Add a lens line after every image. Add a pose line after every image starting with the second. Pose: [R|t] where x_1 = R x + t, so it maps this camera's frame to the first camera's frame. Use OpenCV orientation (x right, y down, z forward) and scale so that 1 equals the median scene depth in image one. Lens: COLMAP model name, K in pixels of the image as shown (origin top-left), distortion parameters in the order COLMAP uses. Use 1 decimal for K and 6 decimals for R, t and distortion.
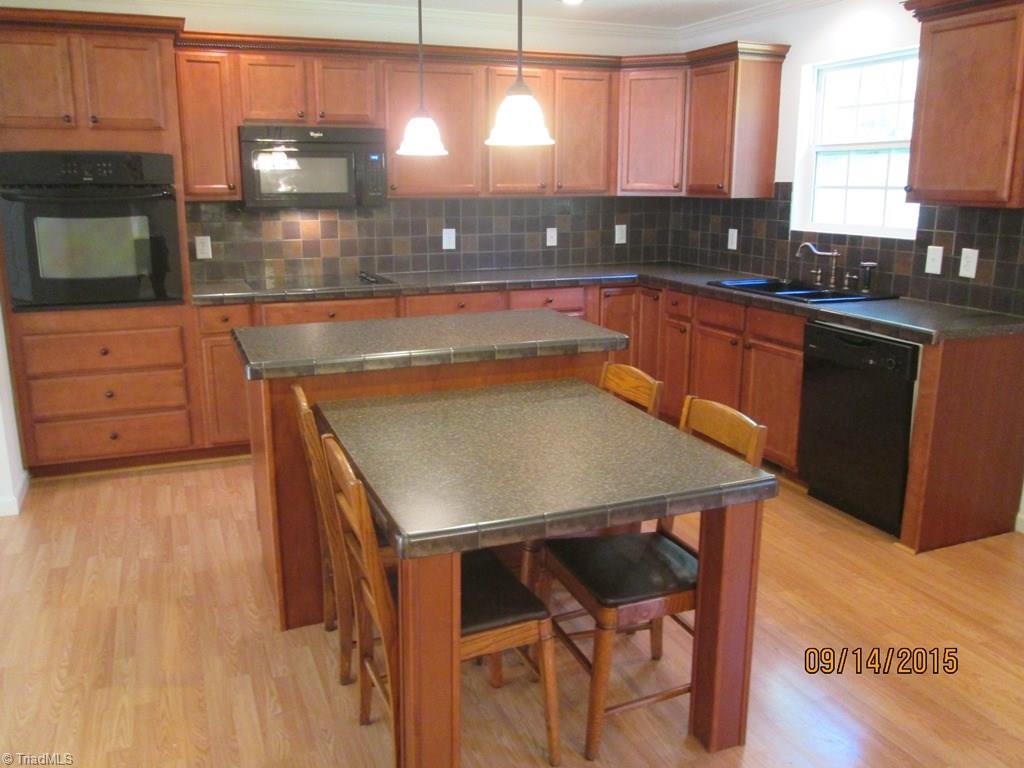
lens RADIAL K [[843.0, 0, 512.0], [0, 843.0, 384.0], [0, 0, 1]] dist [-0.032790, -0.002263]
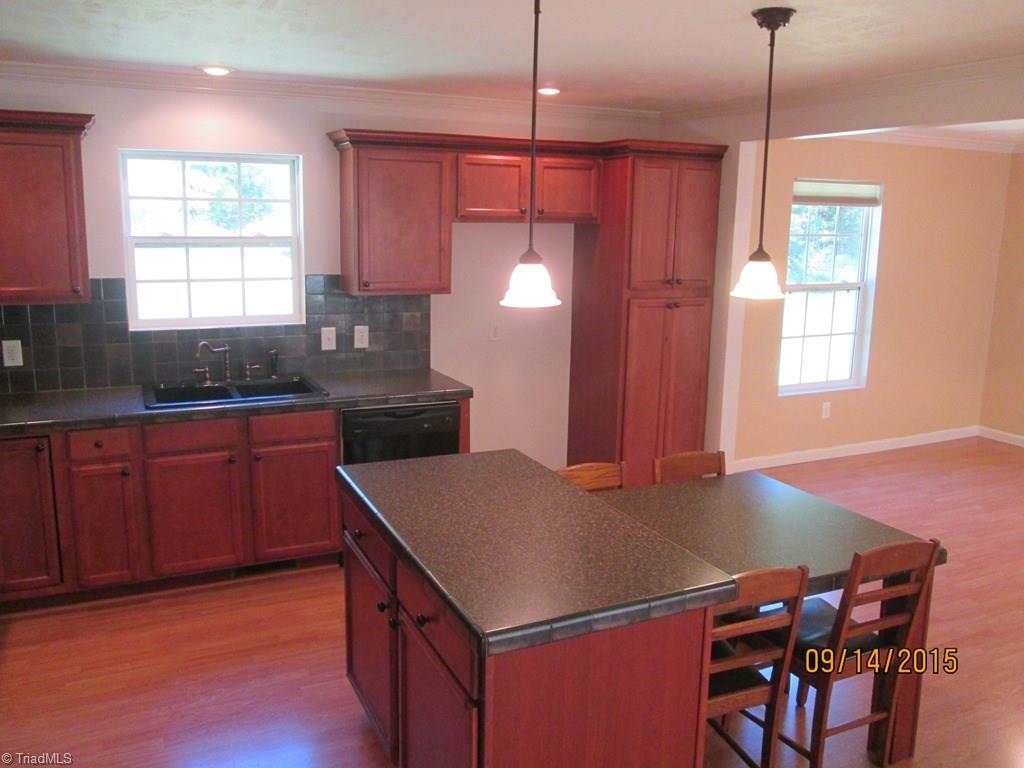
lens RADIAL K [[873.8, 0, 512.0], [0, 873.8, 384.0], [0, 0, 1]] dist [-0.008694, -0.002589]
pose [[-0.044488, -0.195324, 0.979729, -0.610318], [0.215786, 0.955670, 0.200326, -0.232871], [-0.975427, 0.220324, -0.000367, 0.634897]]
